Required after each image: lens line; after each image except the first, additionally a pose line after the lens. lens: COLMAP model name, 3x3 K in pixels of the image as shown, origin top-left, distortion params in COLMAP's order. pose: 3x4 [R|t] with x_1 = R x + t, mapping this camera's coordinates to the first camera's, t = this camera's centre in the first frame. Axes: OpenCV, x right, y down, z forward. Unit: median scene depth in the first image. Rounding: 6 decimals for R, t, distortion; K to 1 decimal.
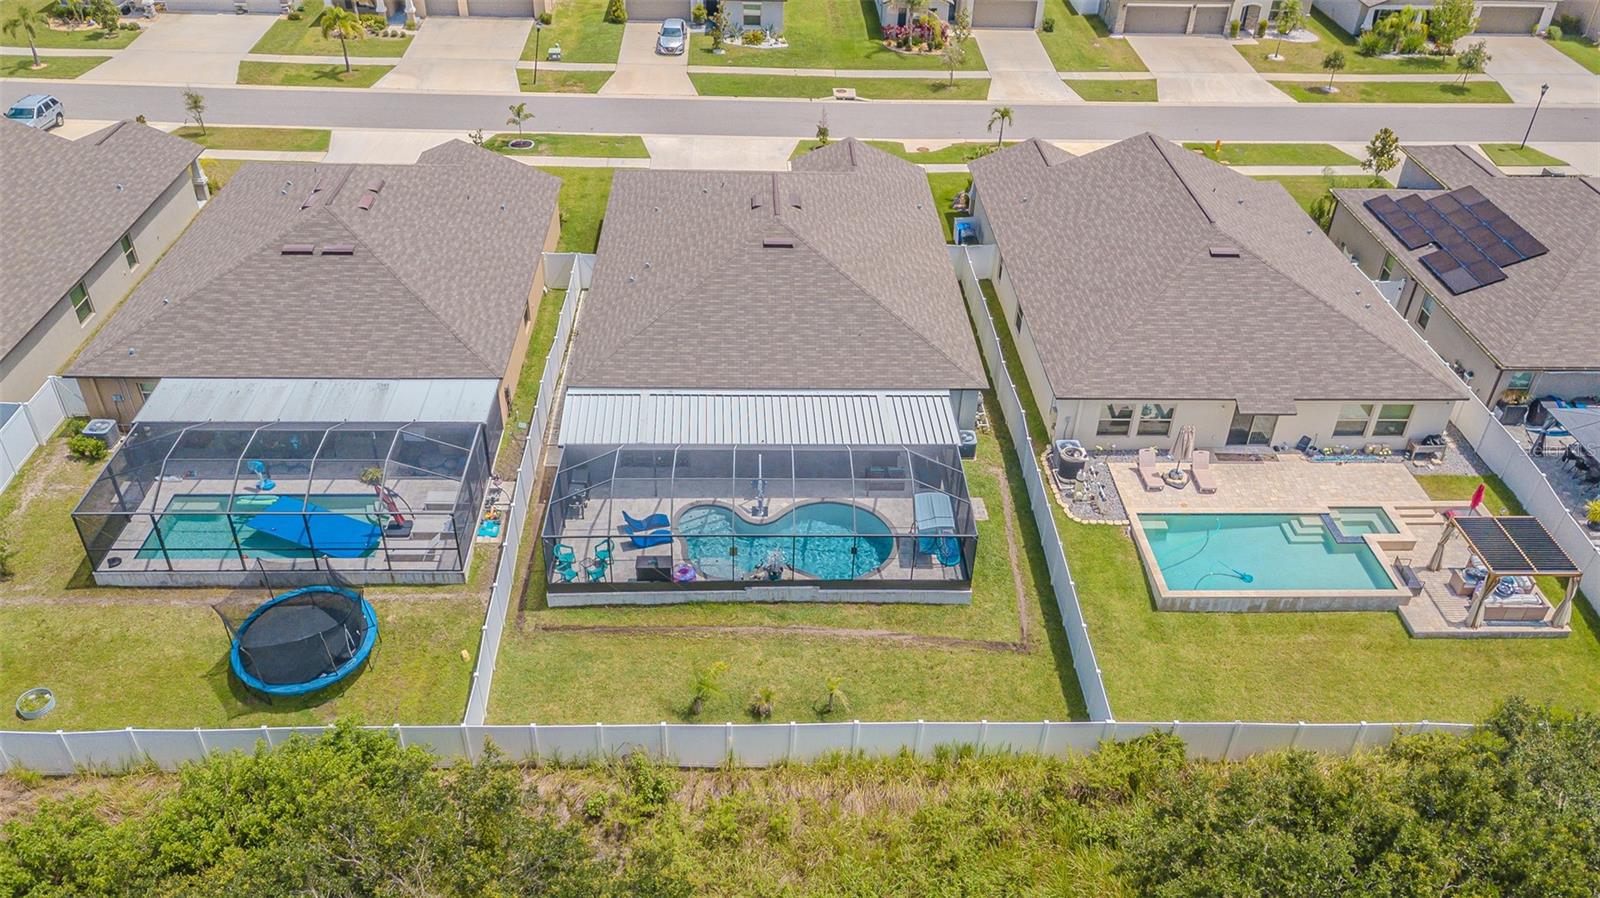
lens RADIAL K [[1237.8, 0, 793.9], [0, 1237.8, 448.6], [0, 0, 1]] dist [0.001262, 0.047352]
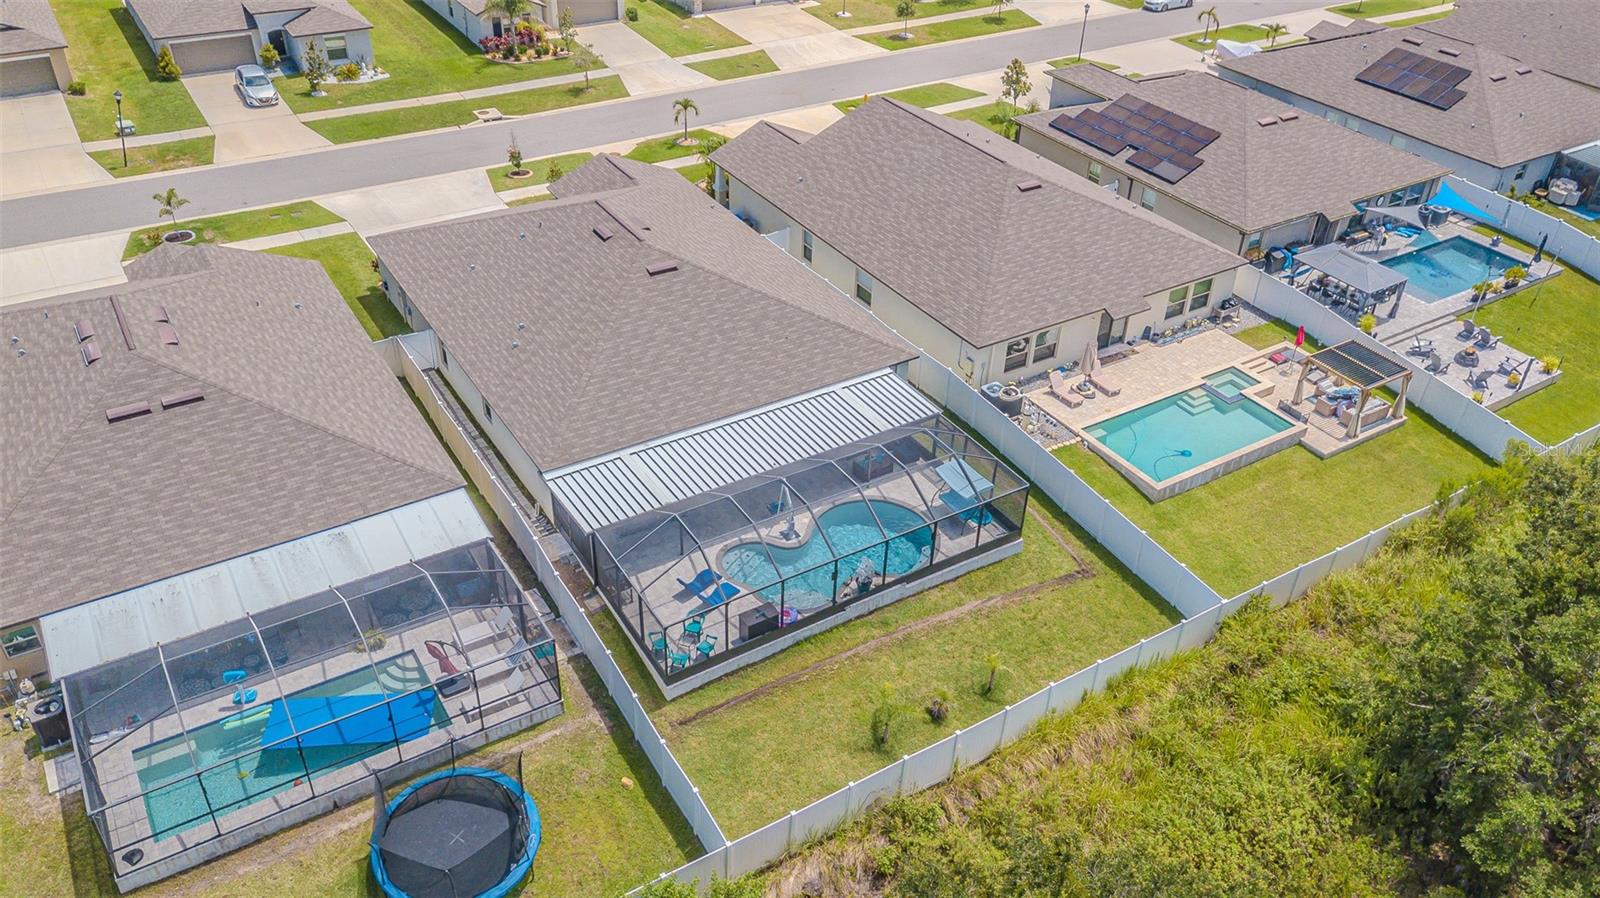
lens RADIAL K [[1239.1, 0, 800.0], [0, 1239.1, 449.0], [0, 0, 1]] dist [0.002442, 0.057077]
pose [[0.864532, -0.286406, 0.412984, -0.347368], [0.282913, 0.956507, 0.071097, -0.069325], [-0.415385, 0.055373, 0.907959, 0.093572]]
